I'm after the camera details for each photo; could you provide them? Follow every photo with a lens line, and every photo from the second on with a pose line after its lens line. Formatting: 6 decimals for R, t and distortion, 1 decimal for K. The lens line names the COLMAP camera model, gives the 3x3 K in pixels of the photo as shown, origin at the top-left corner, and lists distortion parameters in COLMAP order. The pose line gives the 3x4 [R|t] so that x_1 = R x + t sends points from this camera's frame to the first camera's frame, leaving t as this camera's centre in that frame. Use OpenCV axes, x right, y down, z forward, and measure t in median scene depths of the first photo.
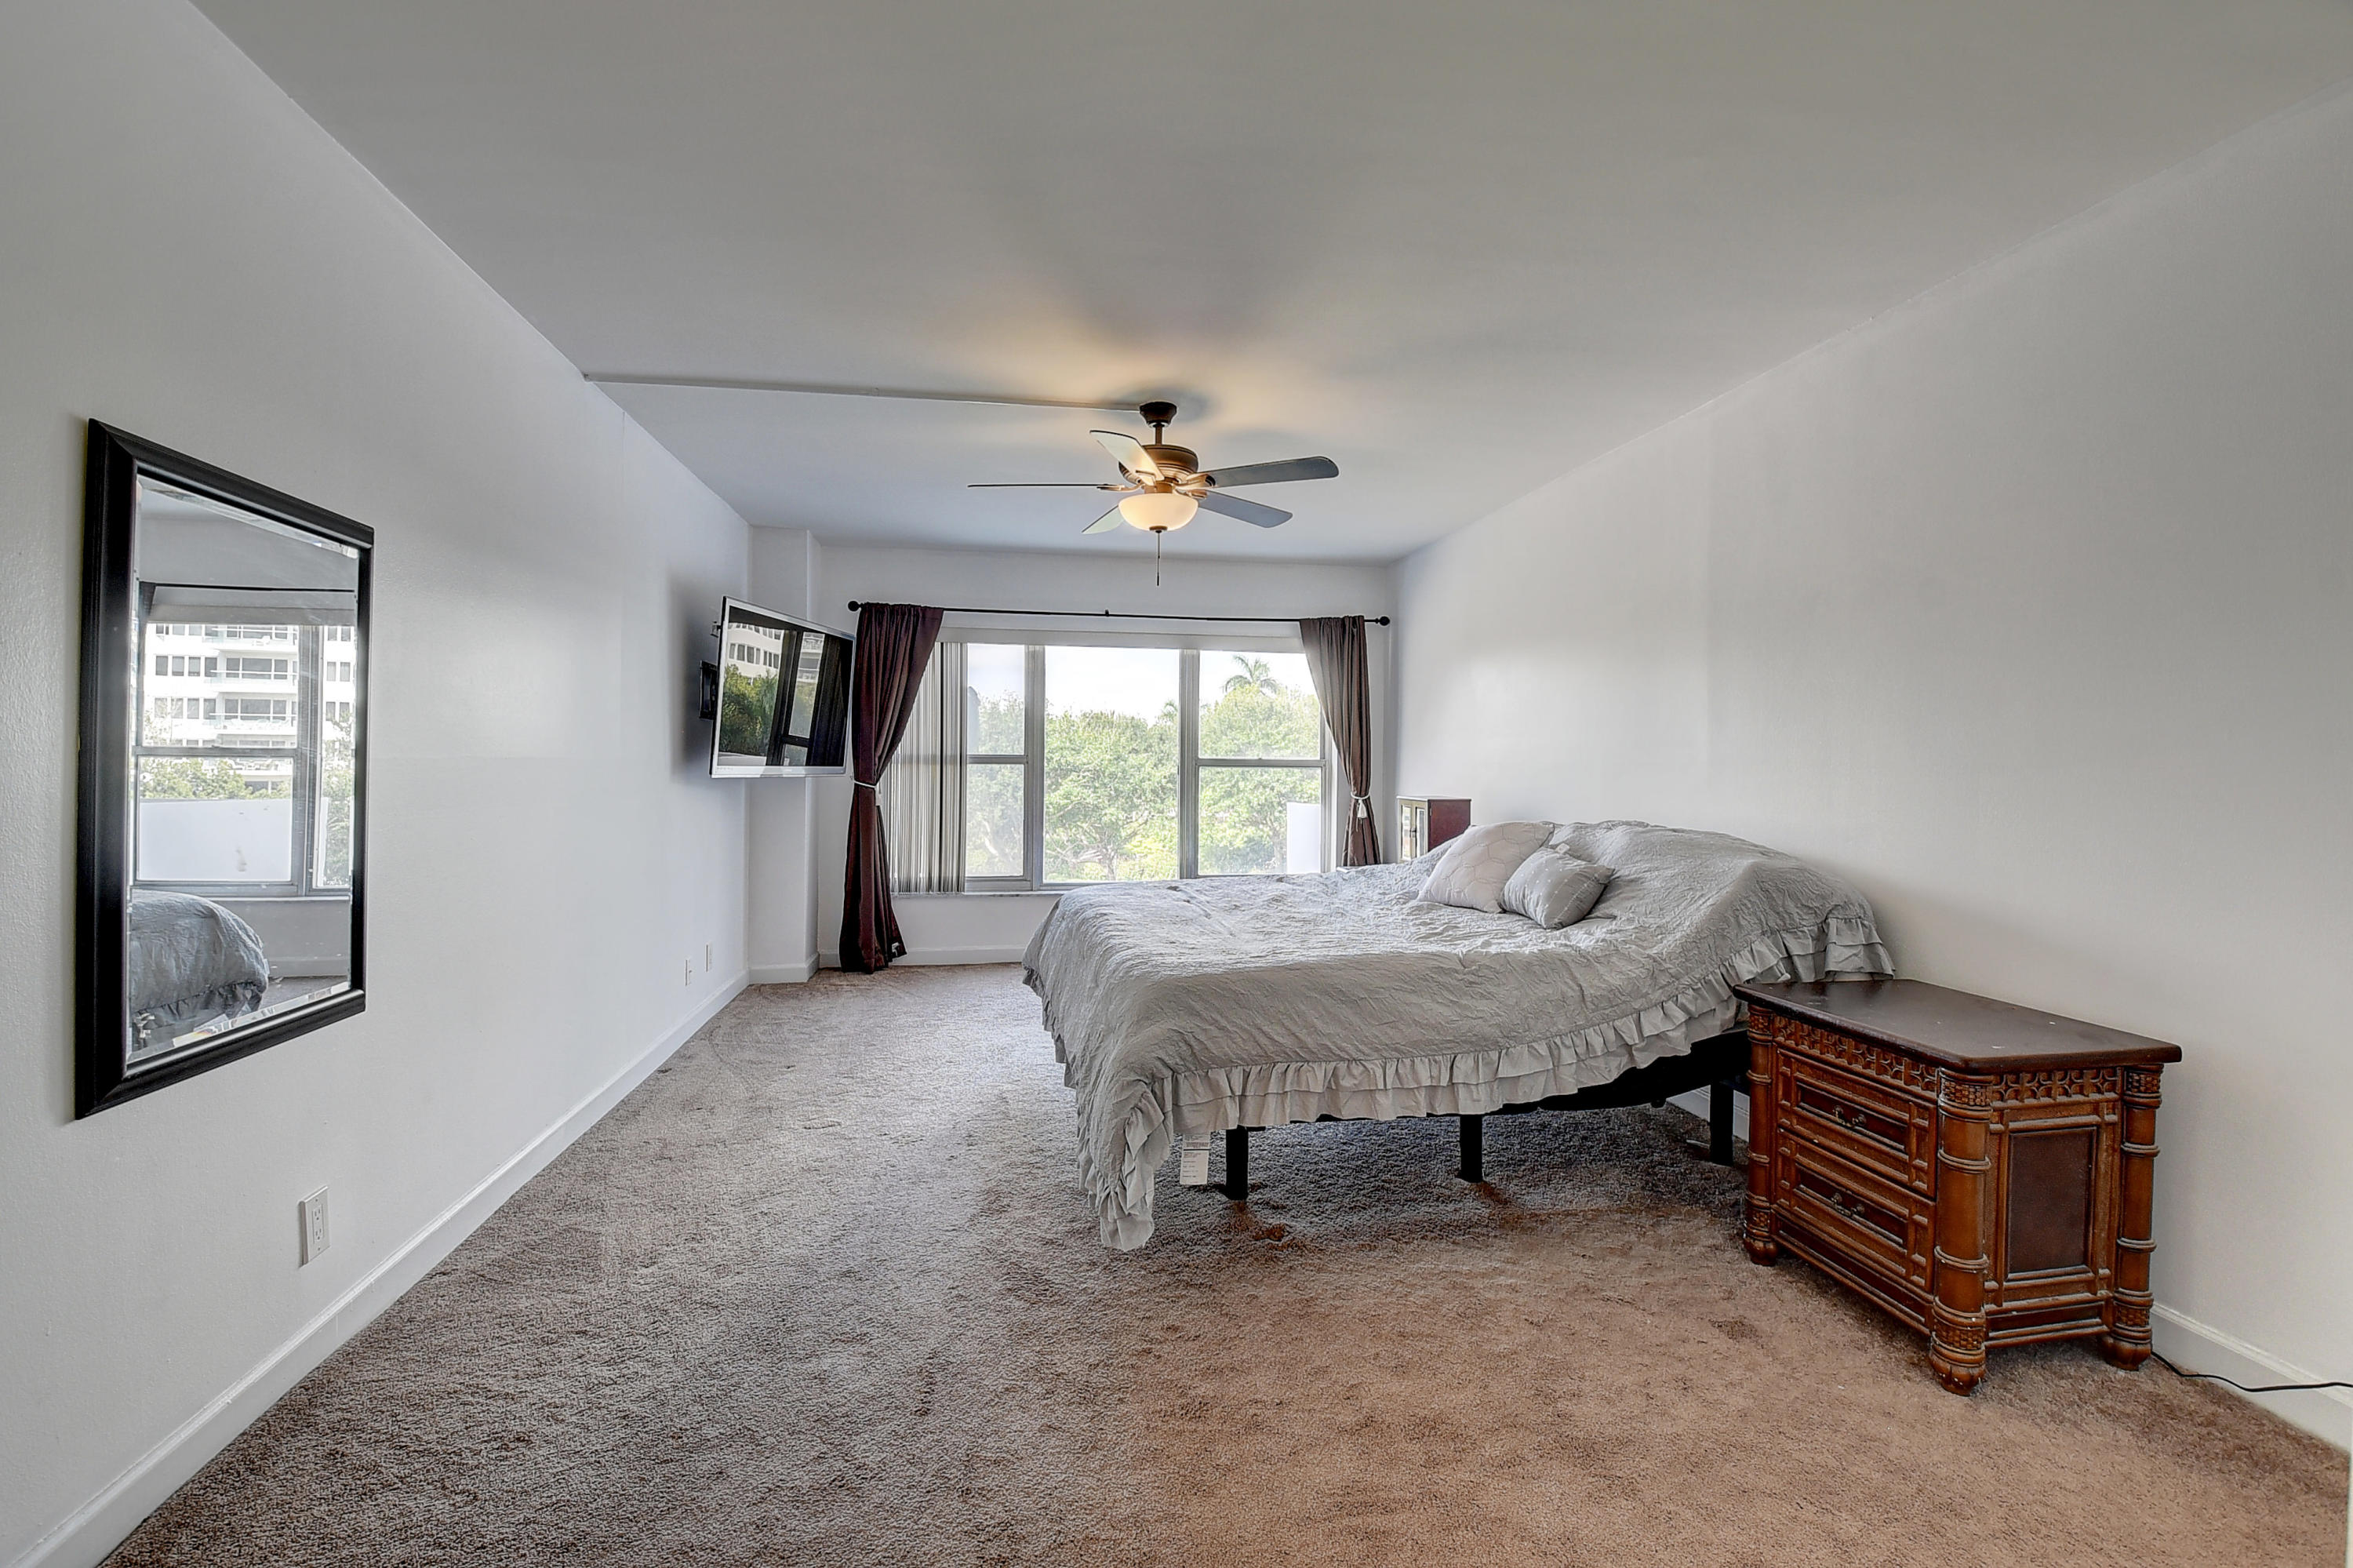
lens RADIAL K [[1036.0, 0, 1171.8], [0, 1036.0, 755.9], [0, 0, 1]] dist [0.025978, -0.034086]
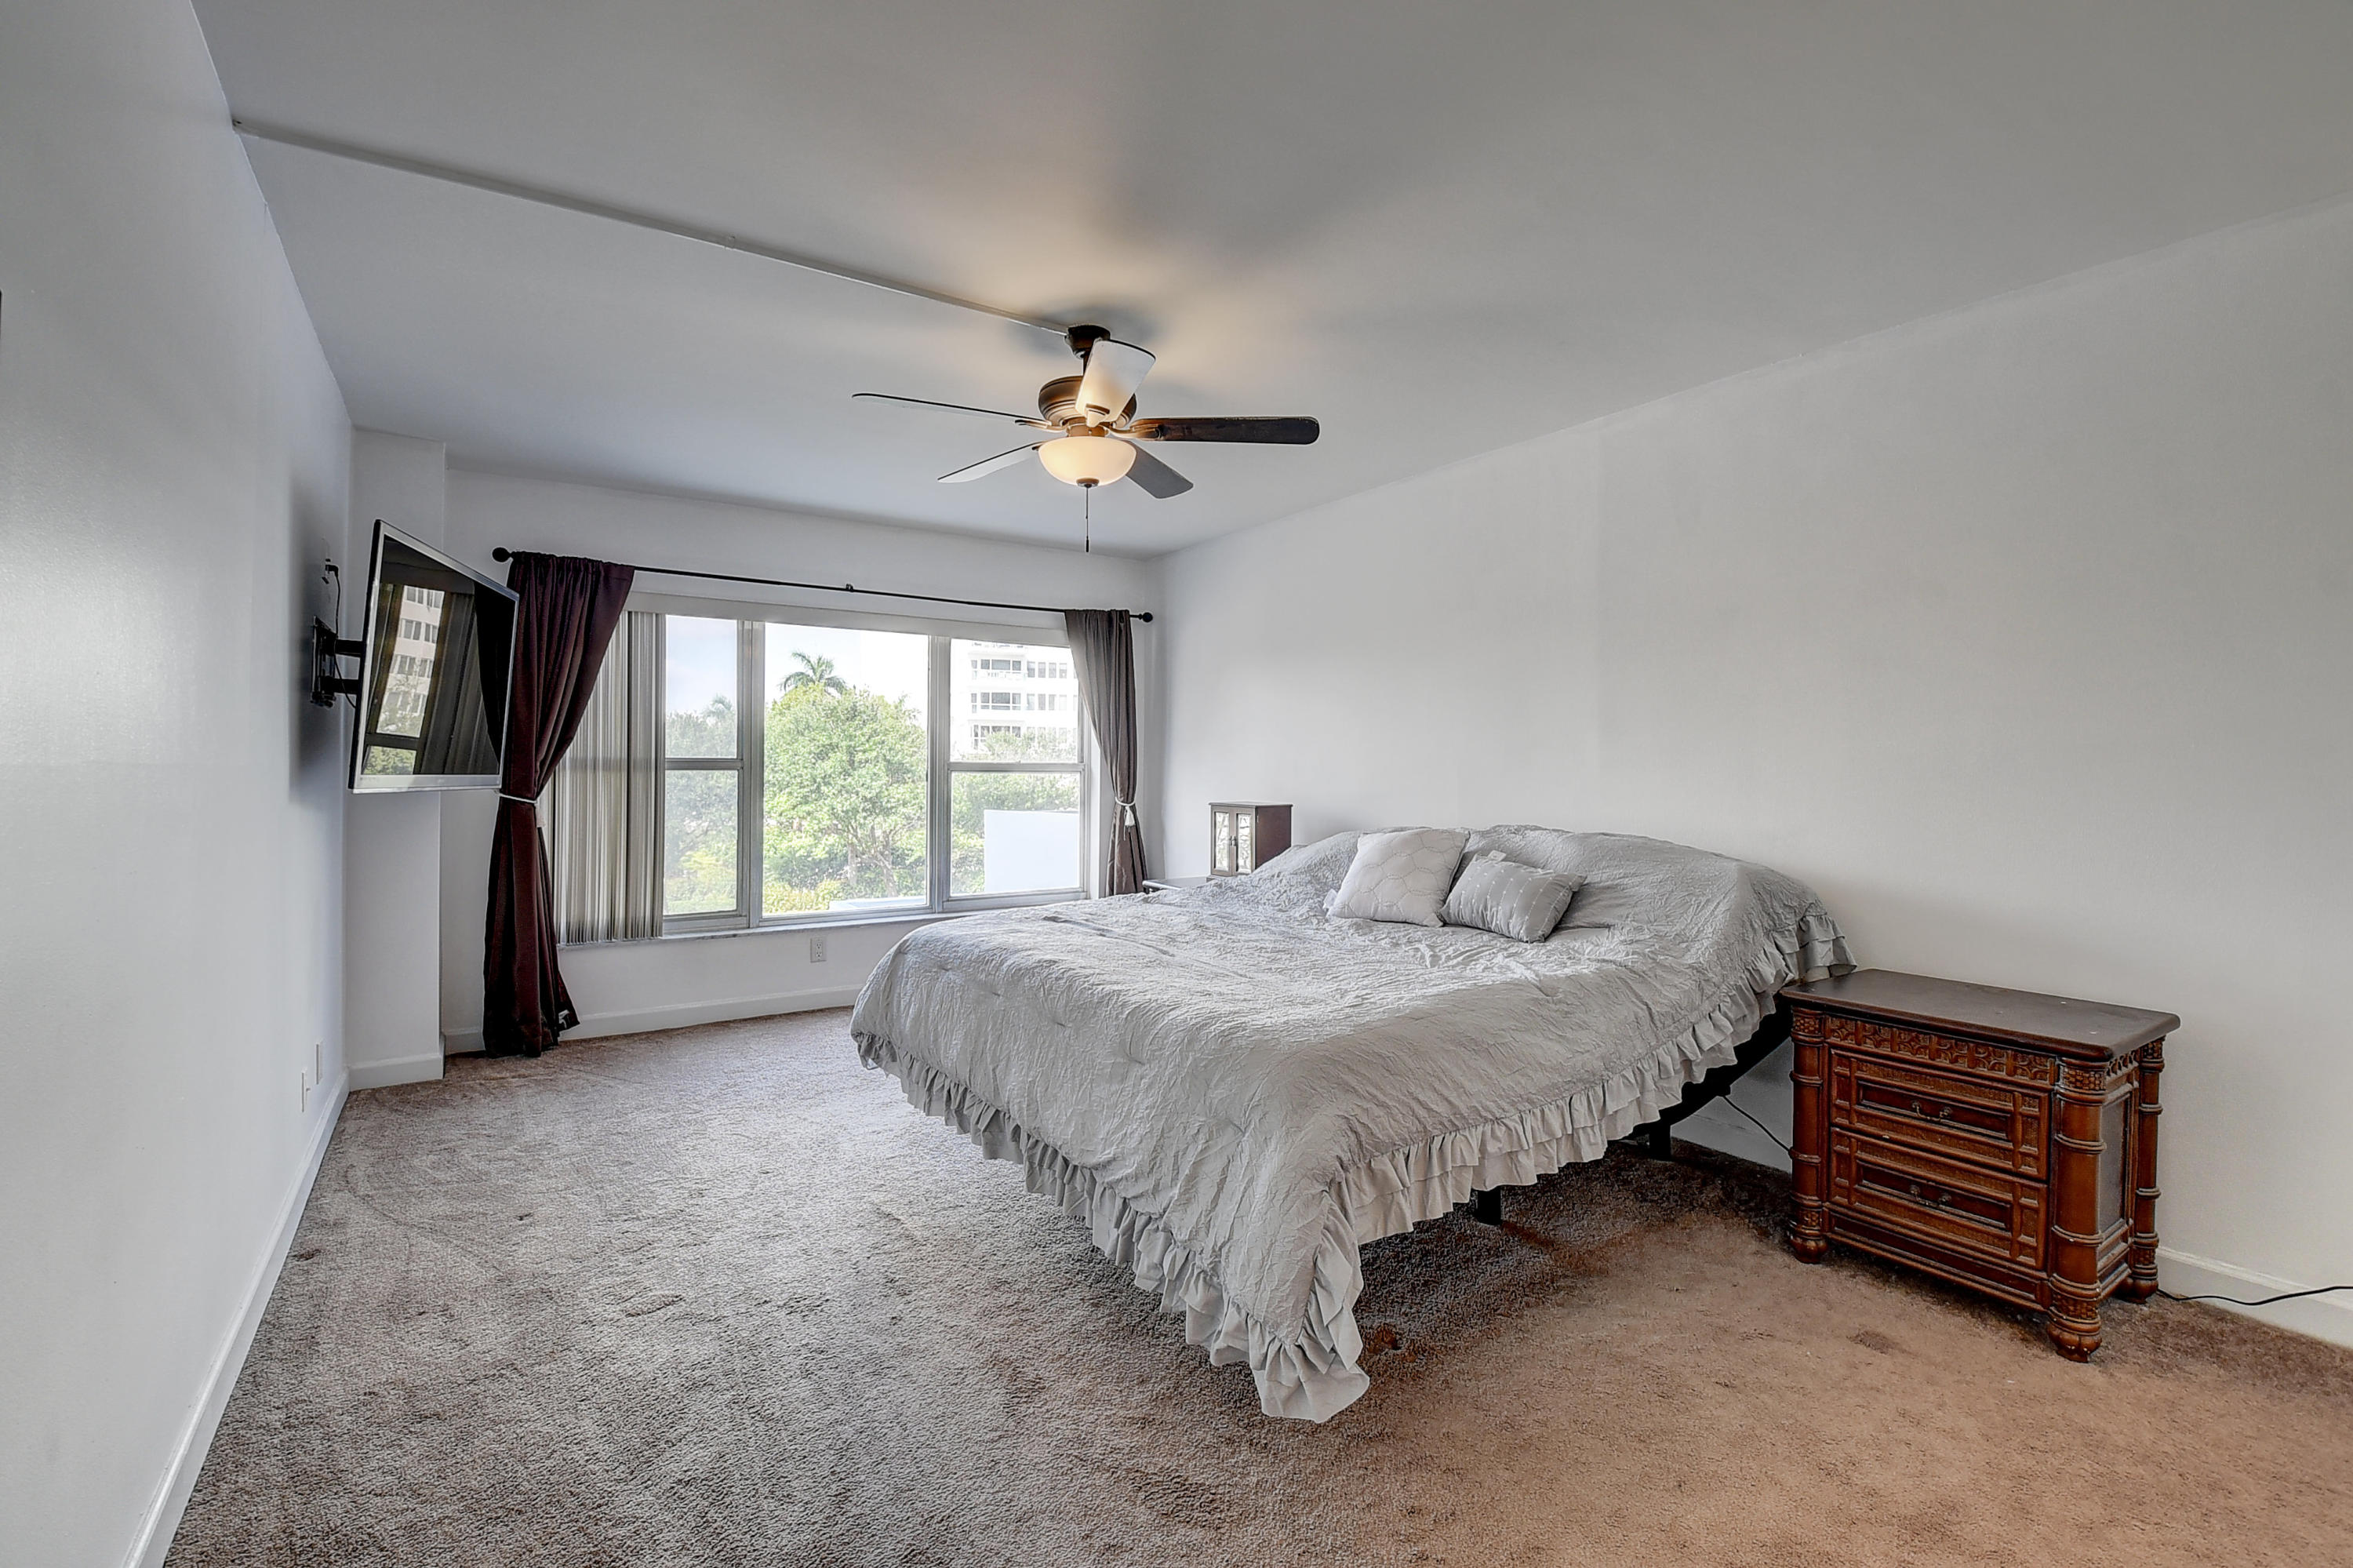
lens RADIAL K [[1038.1, 0, 1181.7], [0, 1038.1, 760.9], [0, 0, 1]] dist [0.021973, -0.031113]
pose [[0.912514, -0.000465, 0.409044, -0.322928], [-0.000452, 0.999998, 0.002144, -0.002118], [-0.409044, -0.002141, 0.912512, 0.258997]]
